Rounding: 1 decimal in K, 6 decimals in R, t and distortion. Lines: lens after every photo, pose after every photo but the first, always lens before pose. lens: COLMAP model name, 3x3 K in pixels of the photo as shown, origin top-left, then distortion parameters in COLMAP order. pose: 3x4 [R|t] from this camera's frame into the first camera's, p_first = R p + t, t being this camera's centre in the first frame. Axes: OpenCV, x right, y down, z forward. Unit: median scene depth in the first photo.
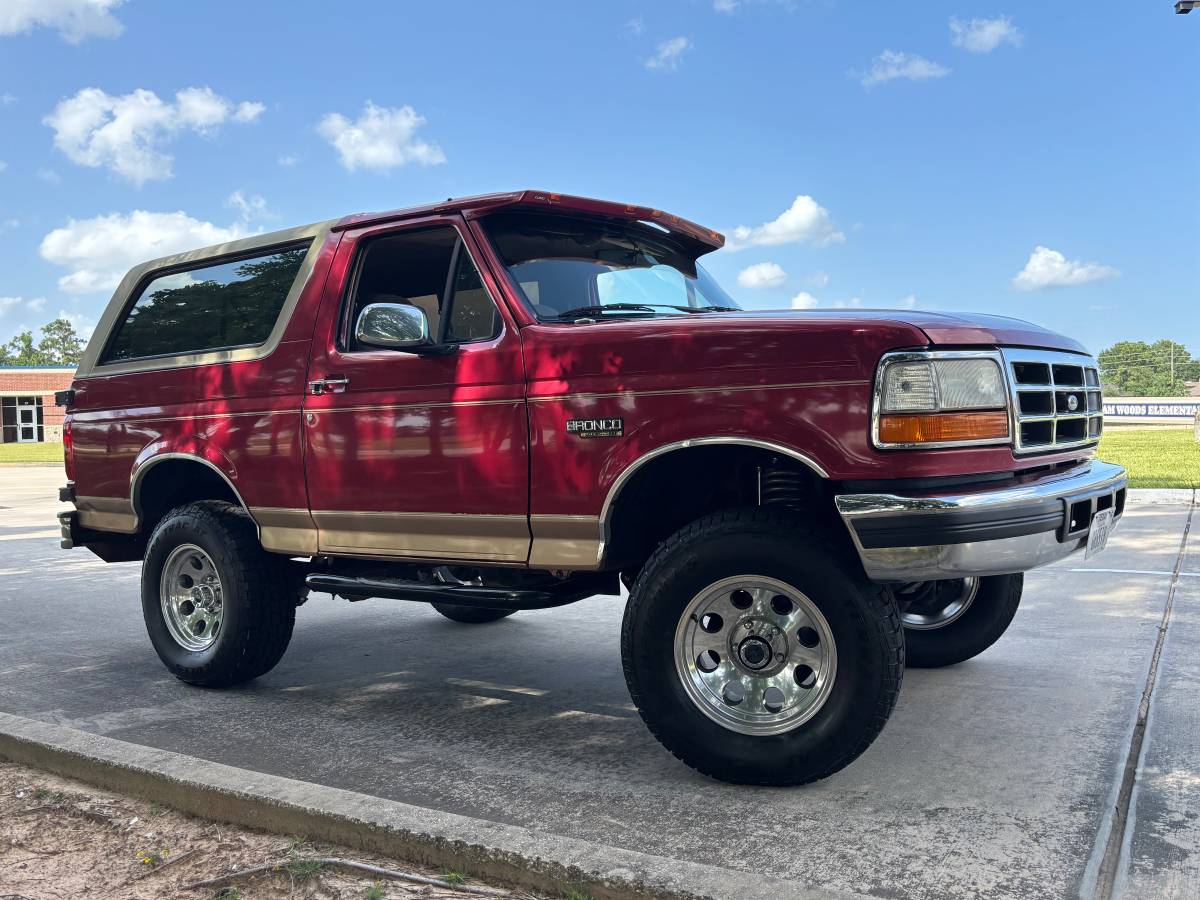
lens RADIAL K [[1108.6, 0, 600.0], [0, 1108.6, 450.0], [0, 0, 1]] dist [0.037287, 0.015718]
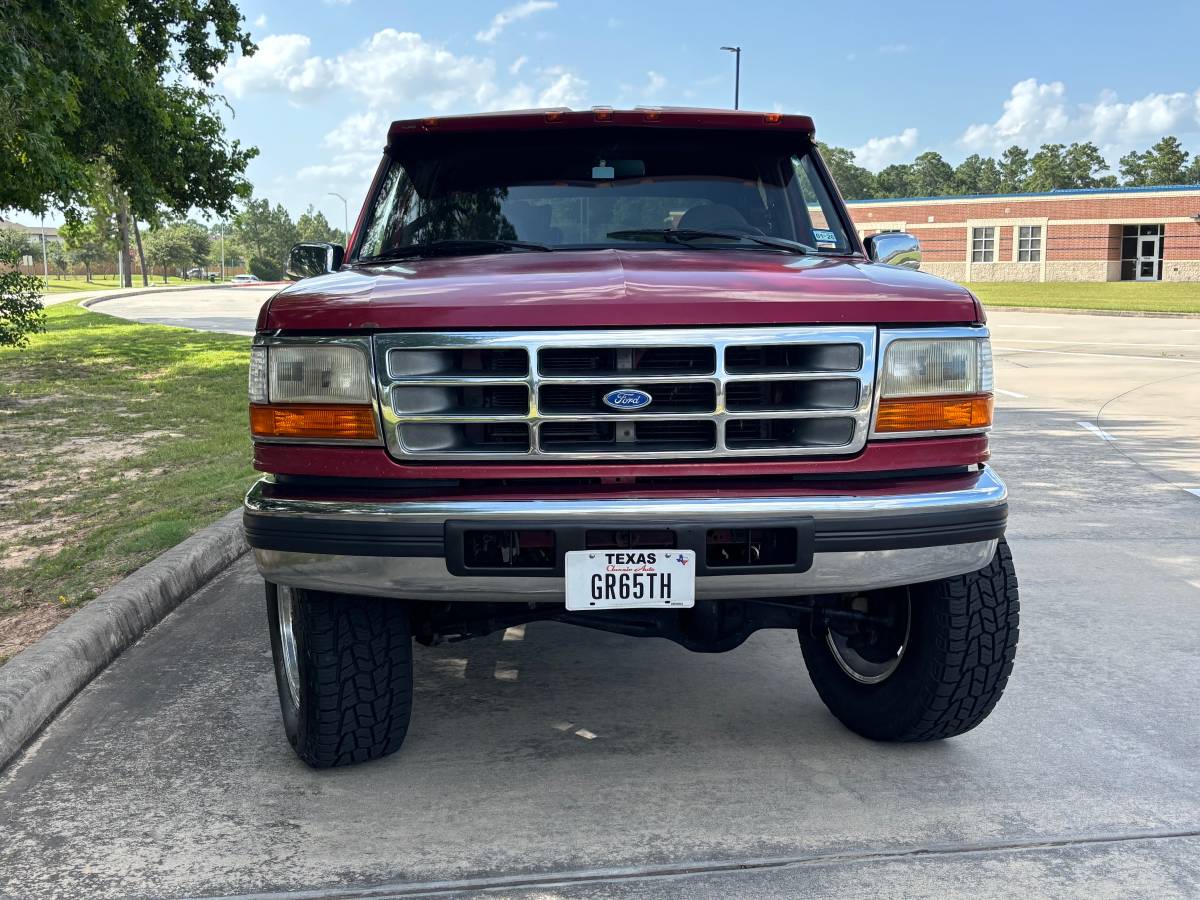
lens RADIAL K [[1374.5, 0, 600.0], [0, 1374.5, 450.0], [0, 0, 1]] dist [0.233071, -0.839266]
pose [[0.594506, 0.124421, -0.794407, 0.893122], [-0.026388, 0.990443, 0.135376, -0.103551], [0.803658, -0.059519, 0.592108, 0.346814]]
